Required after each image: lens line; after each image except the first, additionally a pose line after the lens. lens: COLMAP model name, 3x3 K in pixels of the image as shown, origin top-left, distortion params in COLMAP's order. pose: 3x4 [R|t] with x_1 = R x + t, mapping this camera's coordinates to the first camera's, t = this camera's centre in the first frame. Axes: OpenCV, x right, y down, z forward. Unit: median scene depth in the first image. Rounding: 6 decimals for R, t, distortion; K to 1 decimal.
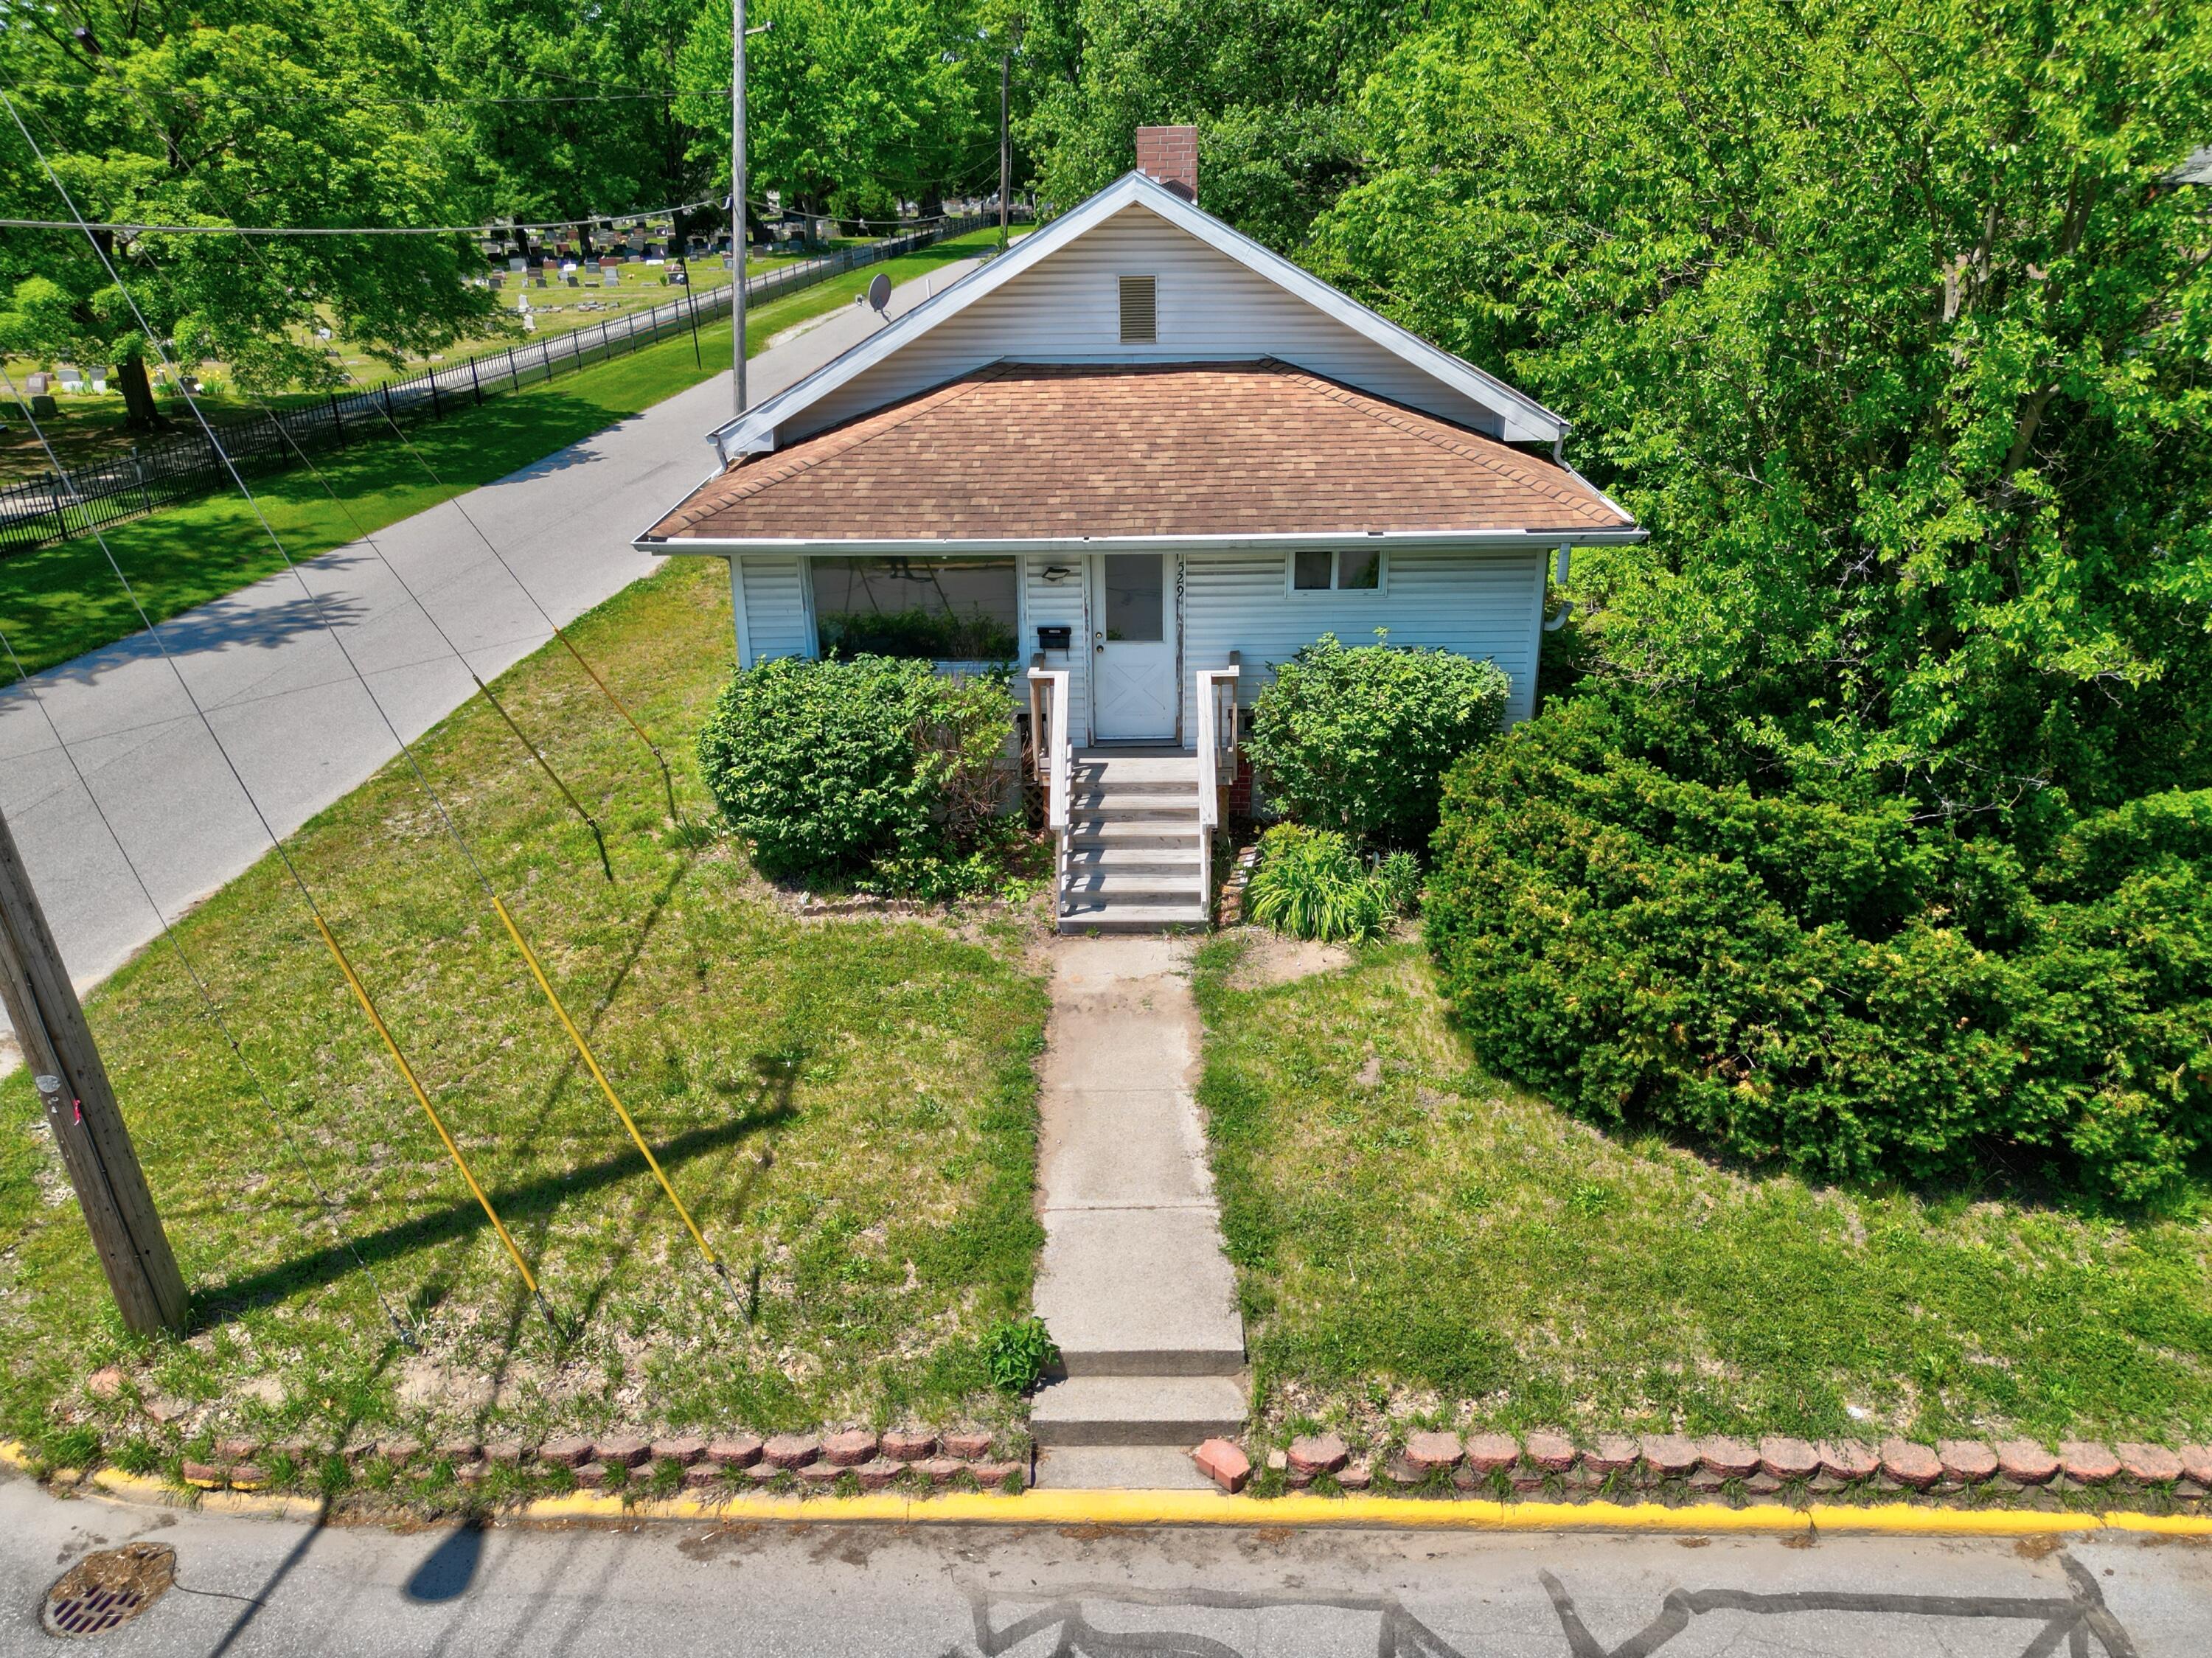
lens RADIAL K [[1599.8, 0, 1109.8], [0, 1599.8, 822.8], [0, 0, 1]] dist [0.078883, -0.090076]
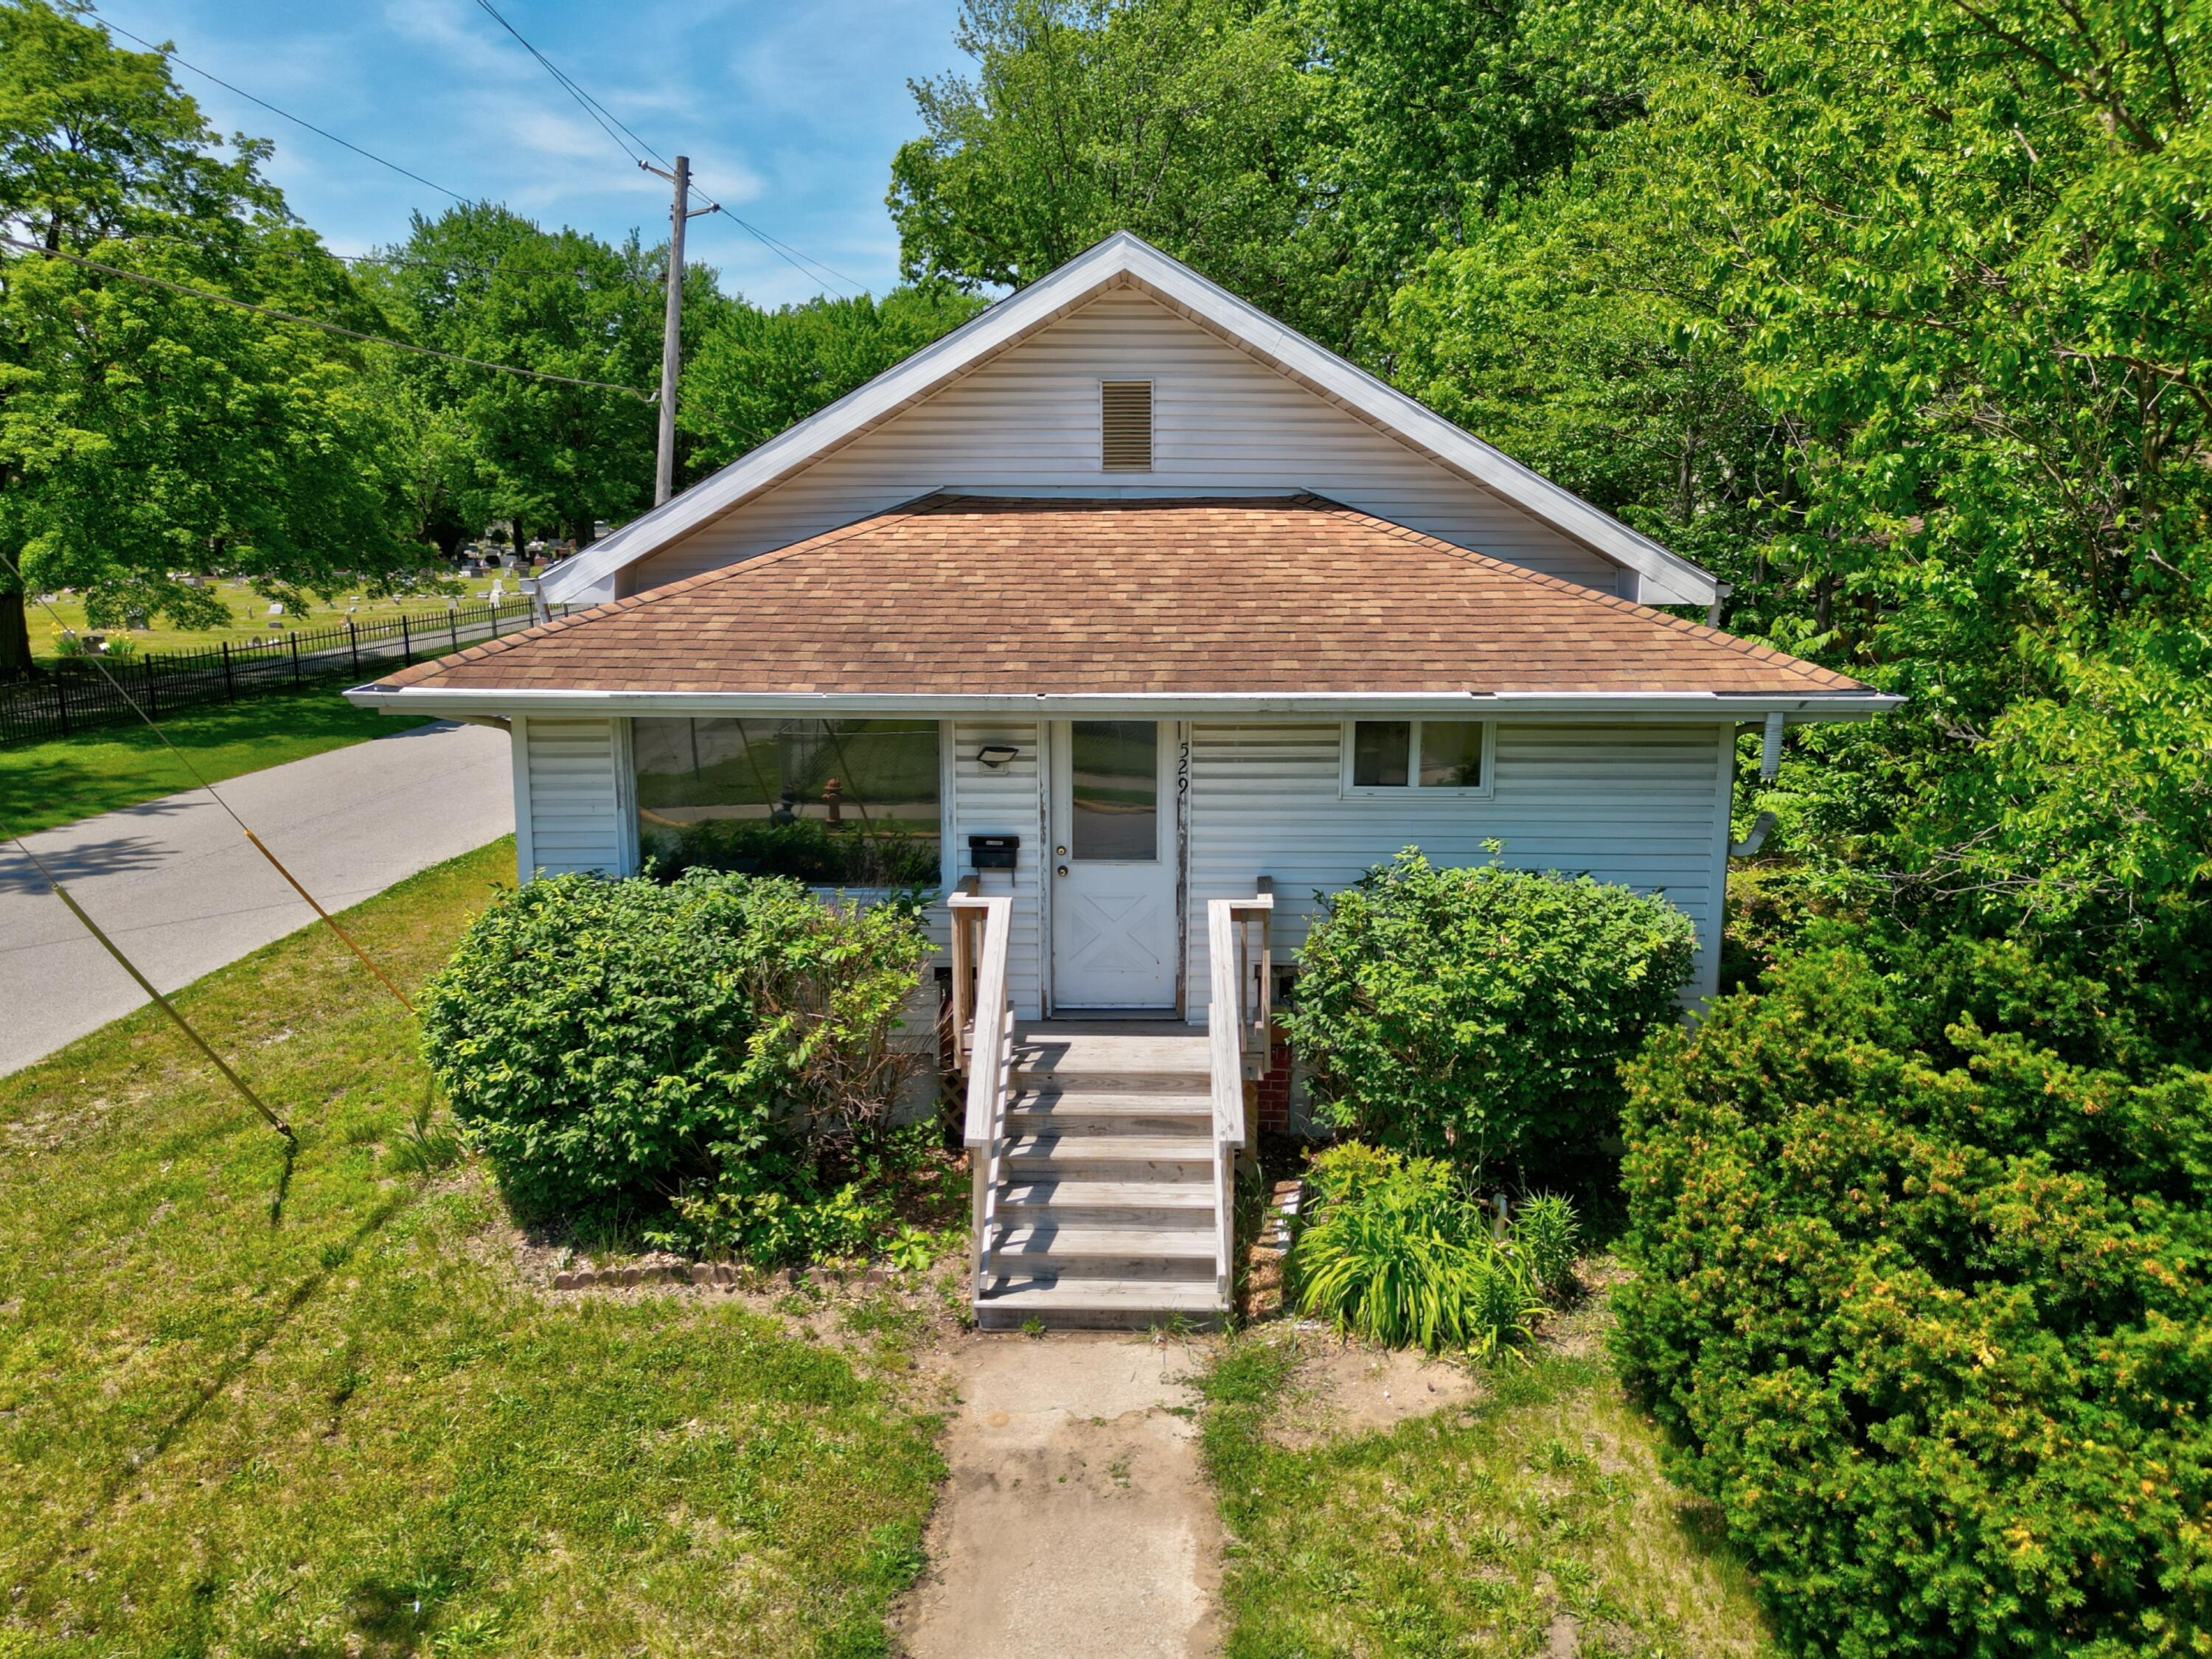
lens RADIAL K [[1599.9, 0, 1109.8], [0, 1599.9, 823.3], [0, 0, 1]] dist [0.078883, -0.090076]
pose [[0.999873, 0.015951, 0.000119, 0.014371], [-0.015610, 0.979987, -0.198447, 0.003906], [-0.003282, 0.198420, 0.980112, 0.371501]]
